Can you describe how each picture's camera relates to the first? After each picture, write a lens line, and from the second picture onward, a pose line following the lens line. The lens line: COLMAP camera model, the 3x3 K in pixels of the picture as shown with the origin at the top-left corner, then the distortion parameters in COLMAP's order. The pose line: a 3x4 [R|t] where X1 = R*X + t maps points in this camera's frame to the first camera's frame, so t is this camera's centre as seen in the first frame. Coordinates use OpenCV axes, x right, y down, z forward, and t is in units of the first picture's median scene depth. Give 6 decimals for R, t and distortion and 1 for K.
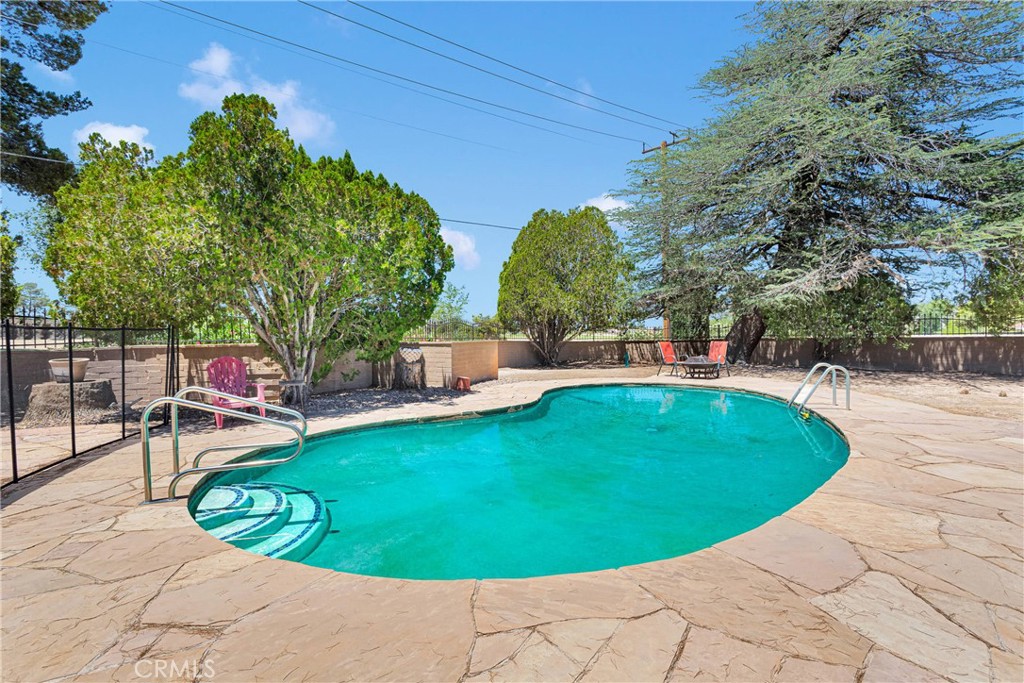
lens RADIAL K [[496.6, 0, 507.8], [0, 496.6, 324.8], [0, 0, 1]] dist [0.002209, 0.000376]
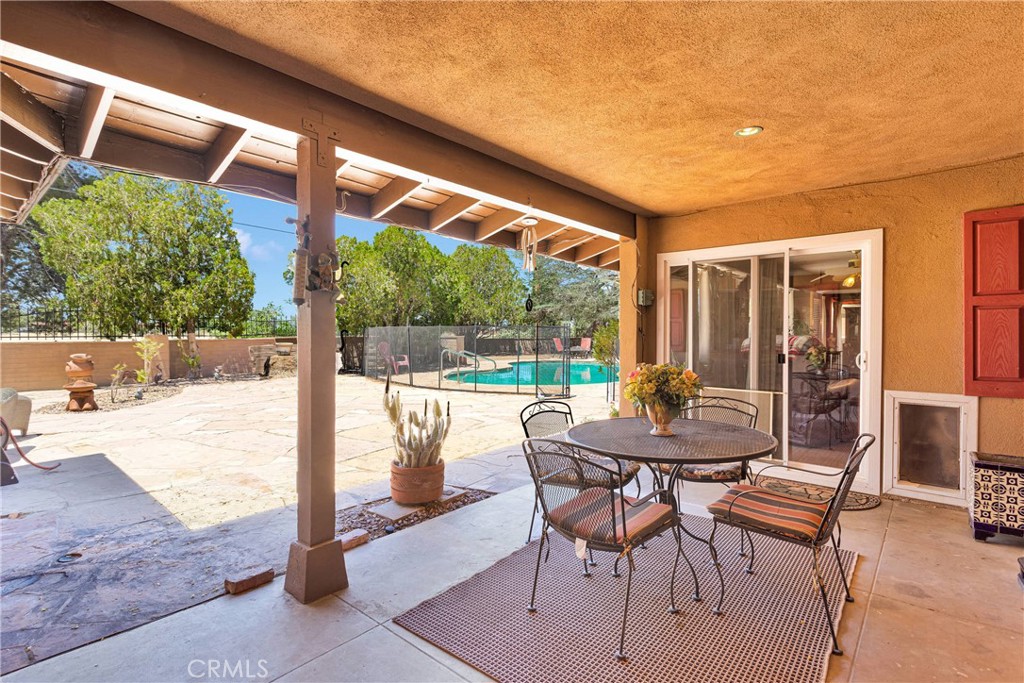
lens RADIAL K [[481.5, 0, 512.0], [0, 481.5, 341.5], [0, 0, 1]] dist [-0.003145, -0.000316]
pose [[0.947322, 0.005902, 0.320229, -0.478337], [-0.016700, 0.999380, 0.030986, -0.004479], [-0.319847, -0.034702, 0.946833, -0.691368]]
